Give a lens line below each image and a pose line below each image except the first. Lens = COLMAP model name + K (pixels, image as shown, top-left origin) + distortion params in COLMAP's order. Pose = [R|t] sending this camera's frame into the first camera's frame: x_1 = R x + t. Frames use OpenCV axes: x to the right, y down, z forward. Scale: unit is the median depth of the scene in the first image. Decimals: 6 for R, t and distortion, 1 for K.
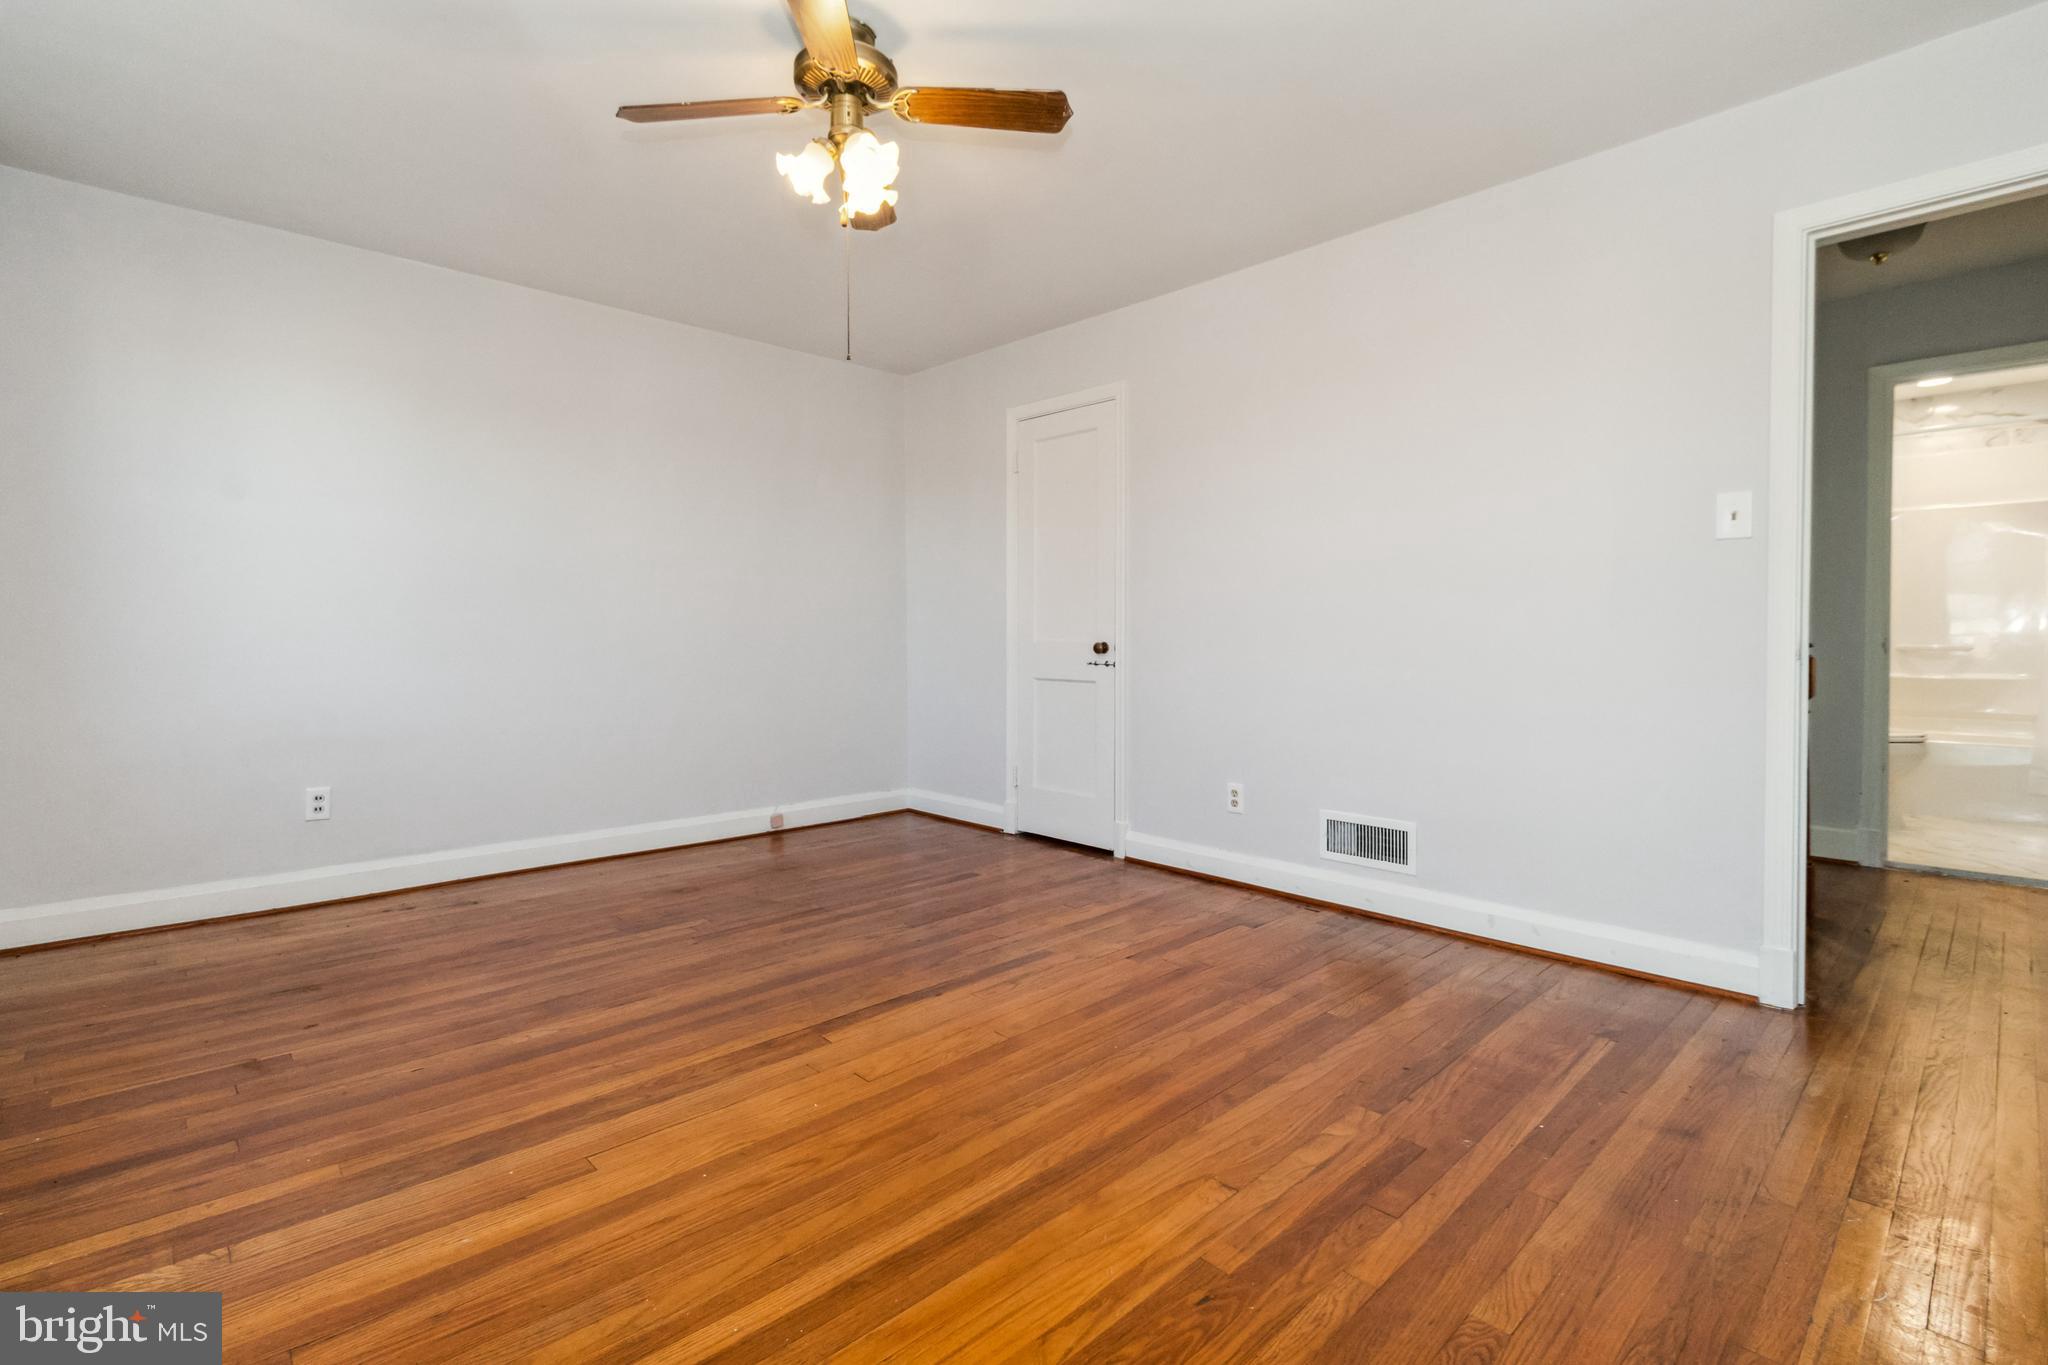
lens RADIAL K [[942.1, 0, 1046.8], [0, 942.1, 646.6], [0, 0, 1]] dist [0.005395, 0.000620]
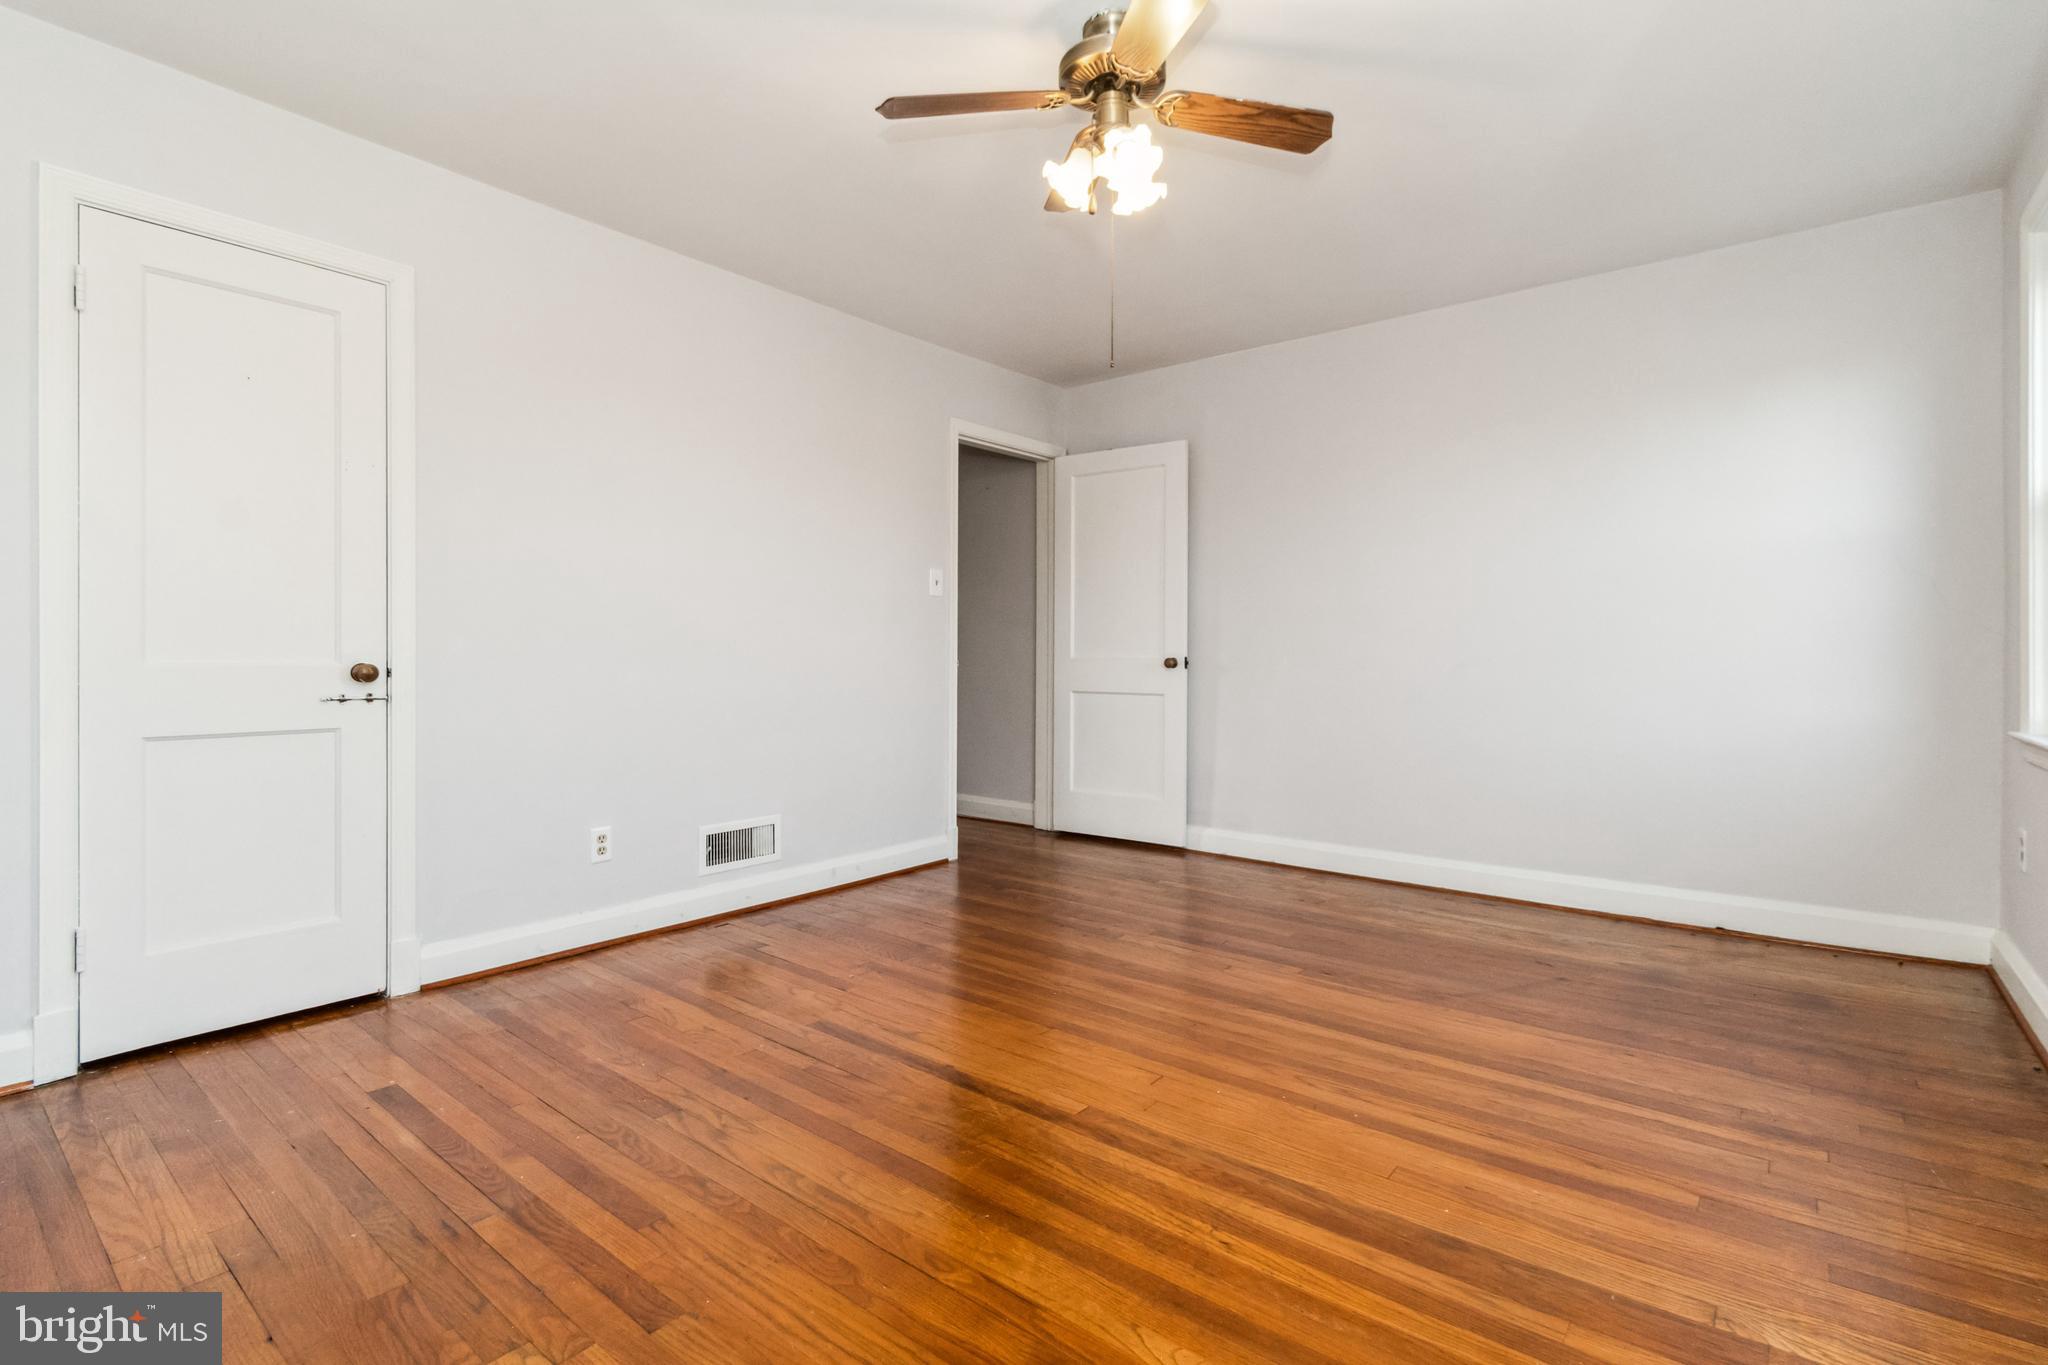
lens RADIAL K [[942.1, 0, 1031.5], [0, 942.1, 665.9], [0, 0, 1]] dist [0.005395, 0.000620]
pose [[-0.117832, -0.014734, 0.992924, -0.881654], [0.009783, 0.999824, 0.015997, -0.012773], [-0.992985, 0.011598, -0.117667, 0.918022]]
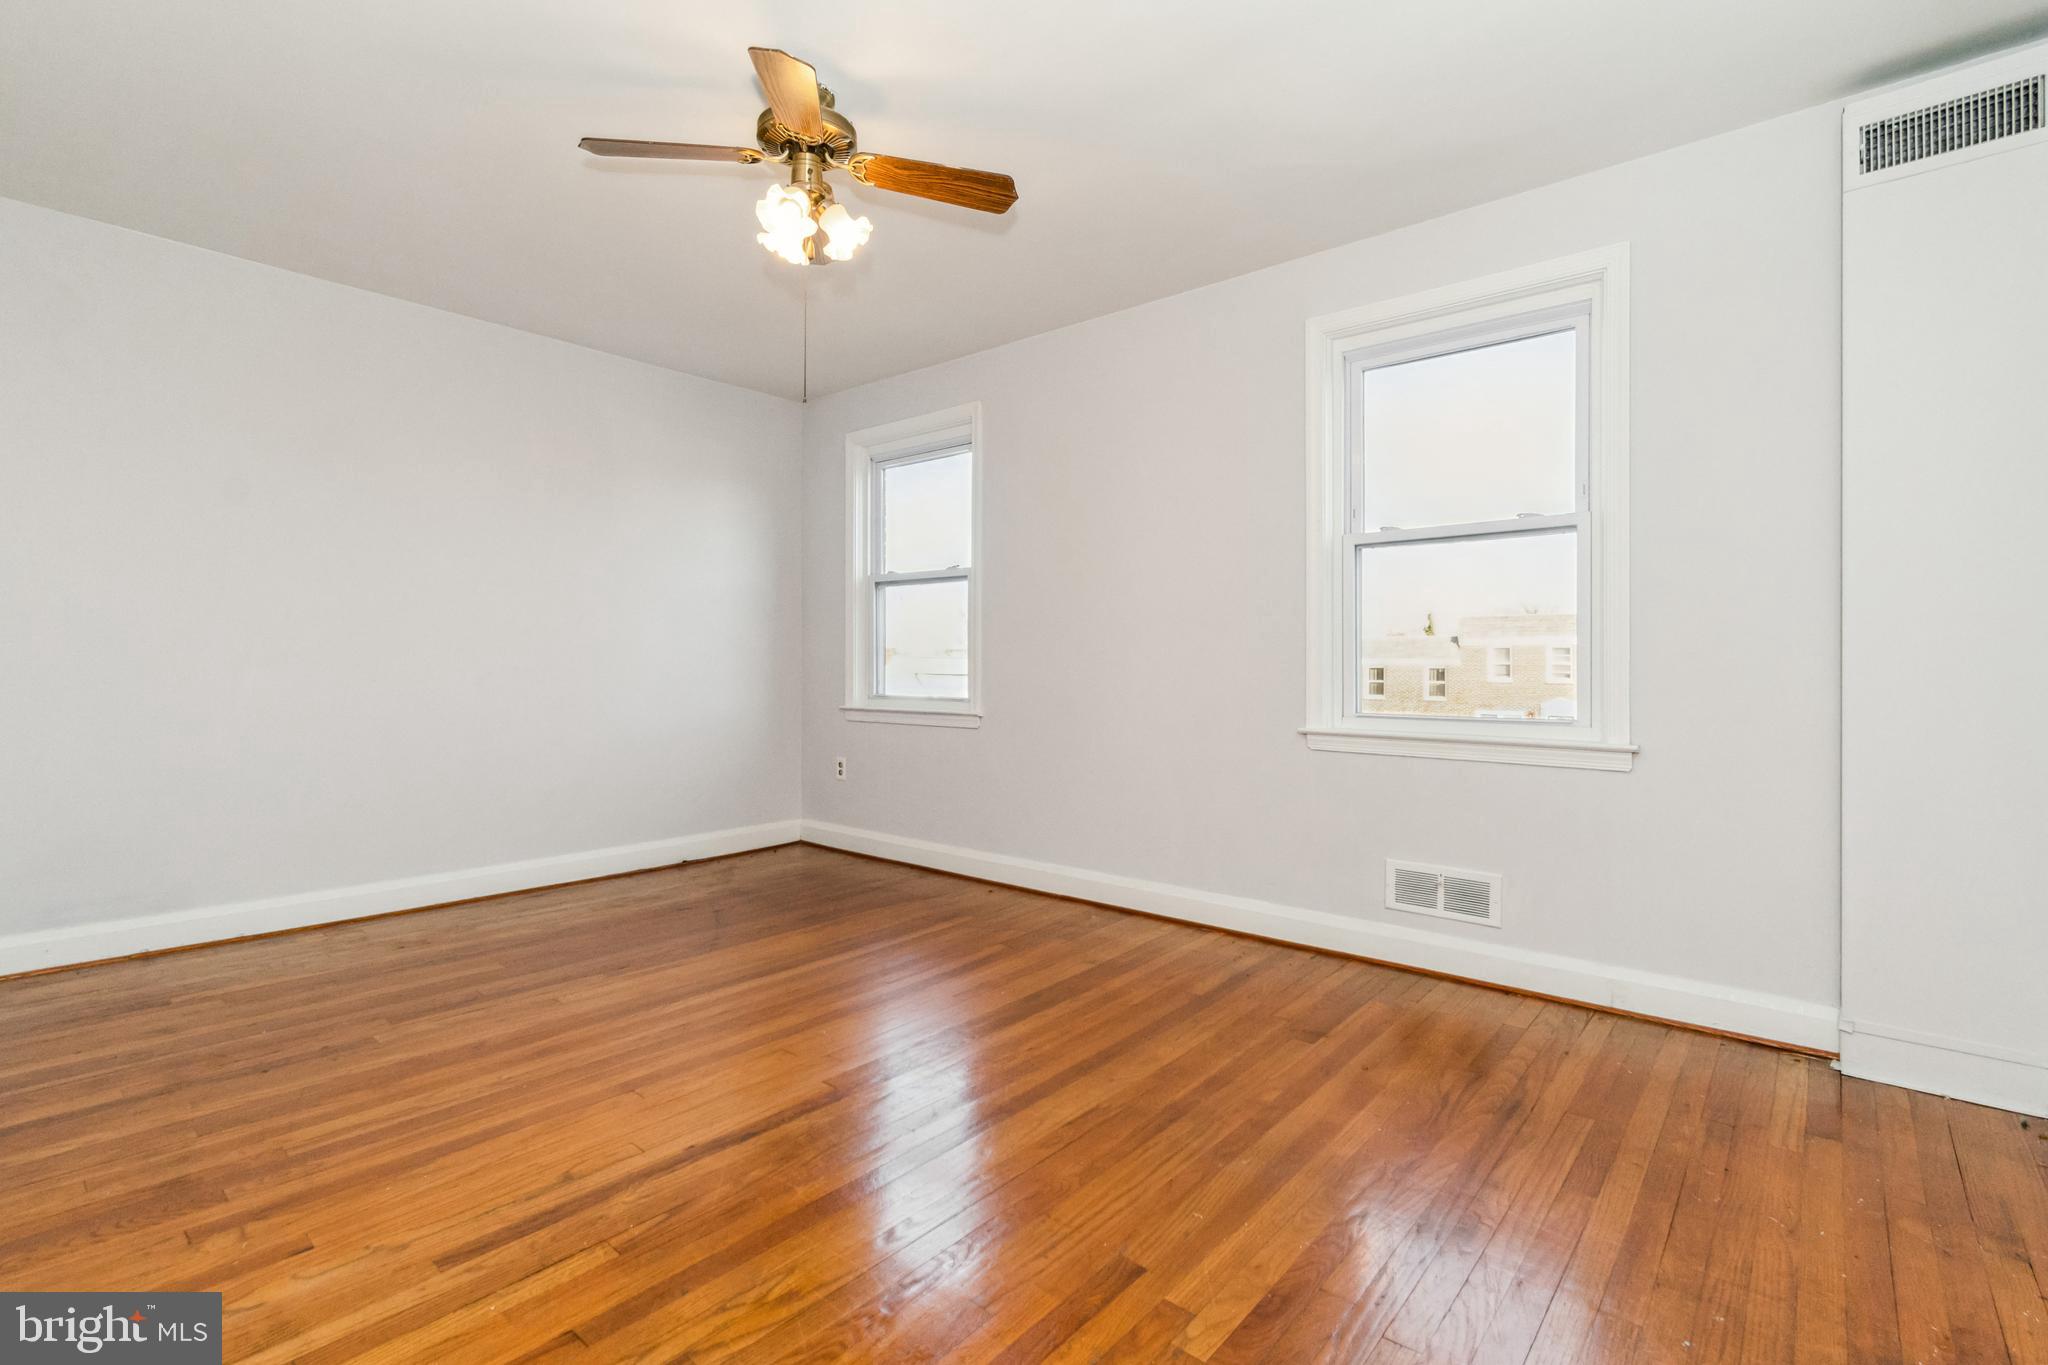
lens RADIAL K [[942.1, 0, 1018.2], [0, 942.1, 658.5], [0, 0, 1]] dist [0.005395, 0.000620]
pose [[-0.997206, -0.006305, -0.074433, -0.282131], [-0.006694, 0.999965, 0.004978, -0.019257], [0.074399, 0.005463, -0.997214, 1.576115]]
